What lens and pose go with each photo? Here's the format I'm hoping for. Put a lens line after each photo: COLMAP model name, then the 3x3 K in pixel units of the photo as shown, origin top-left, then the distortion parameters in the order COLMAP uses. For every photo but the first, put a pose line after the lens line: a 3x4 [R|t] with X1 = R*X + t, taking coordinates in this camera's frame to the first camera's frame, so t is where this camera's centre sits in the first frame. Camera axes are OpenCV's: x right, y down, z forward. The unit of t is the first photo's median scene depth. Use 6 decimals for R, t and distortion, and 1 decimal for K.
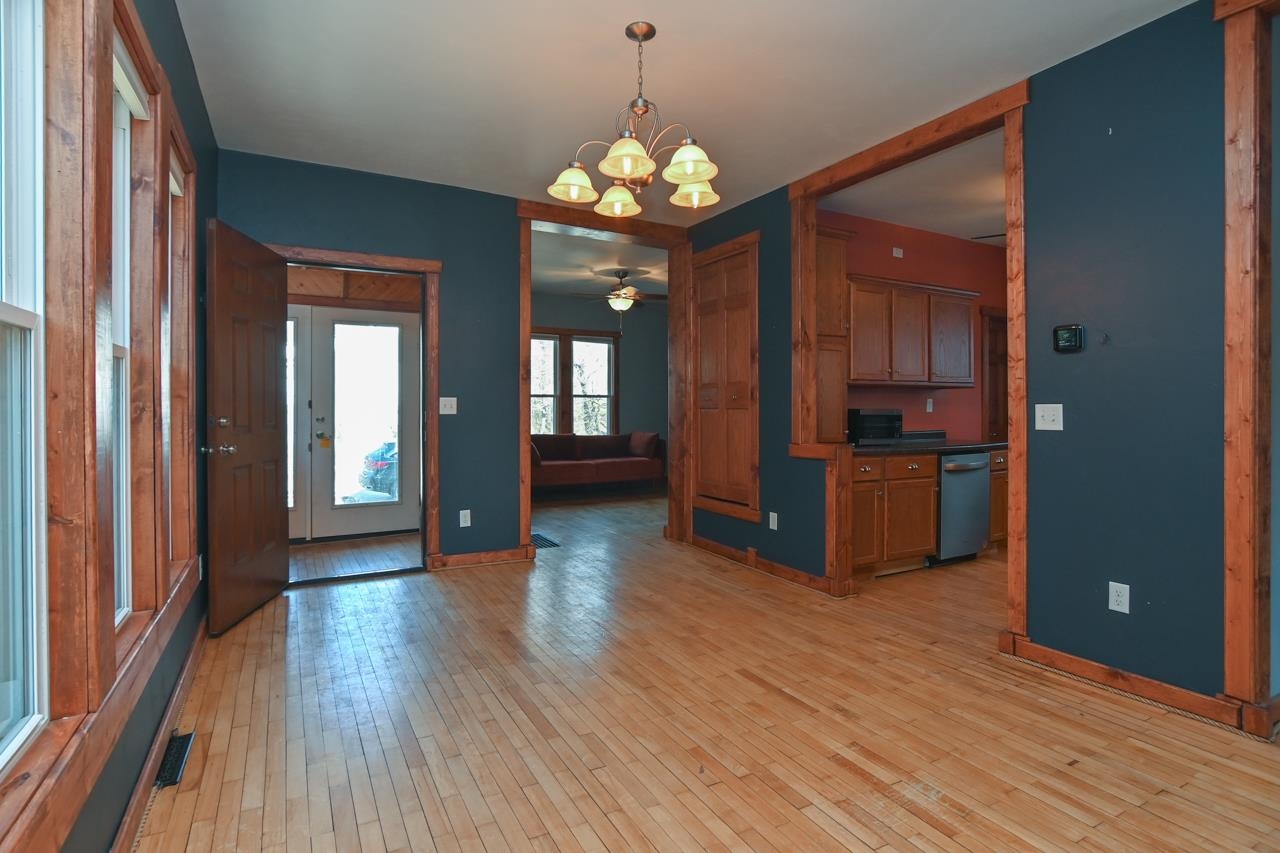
lens RADIAL K [[632.5, 0, 636.7], [0, 632.5, 397.7], [0, 0, 1]] dist [-0.011827, -0.000276]
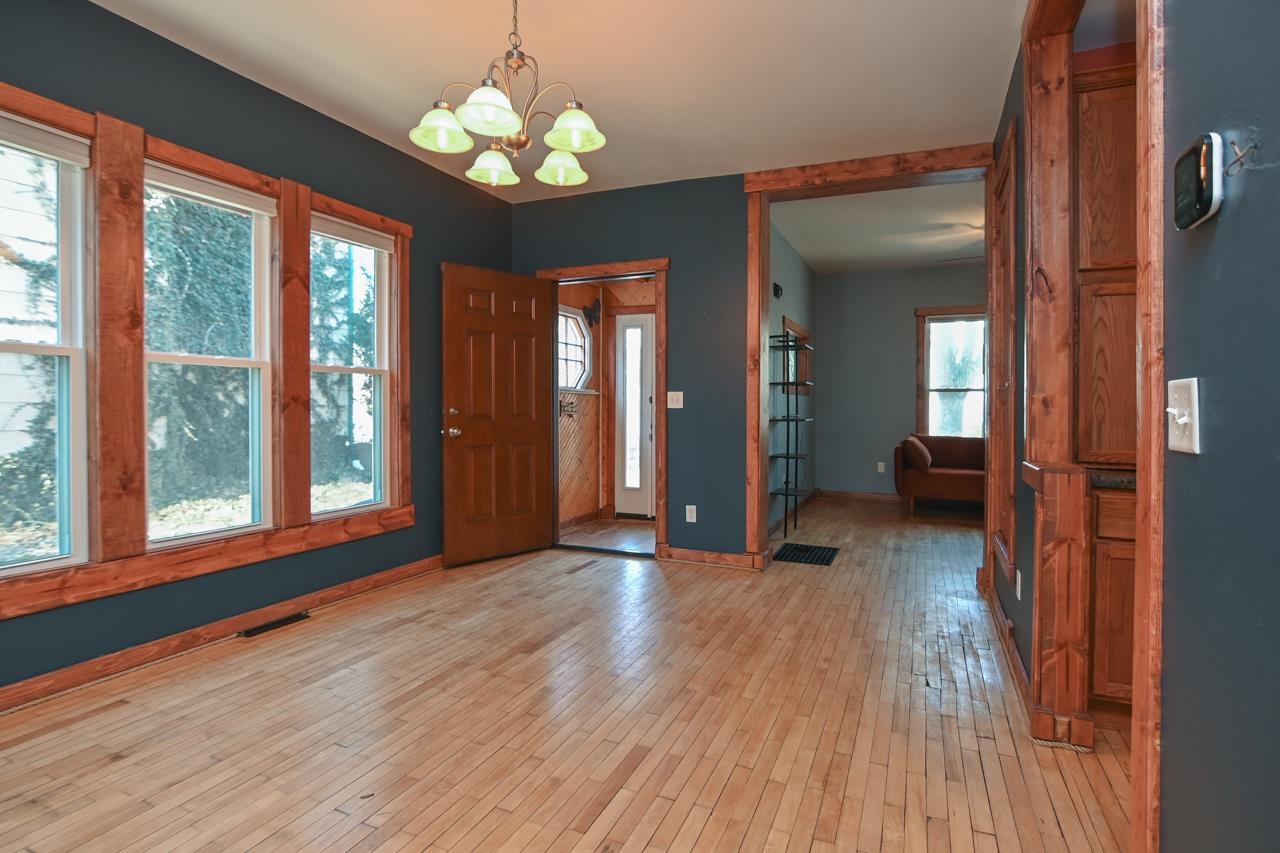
lens RADIAL K [[633.9, 0, 652.7], [0, 633.9, 404.0], [0, 0, 1]] dist [-0.010828, 0.000155]
pose [[0.620690, 0.000743, -0.784056, 0.446641], [0.007840, 0.999944, 0.007155, 0.010848], [0.784017, -0.010588, 0.620649, 0.321673]]
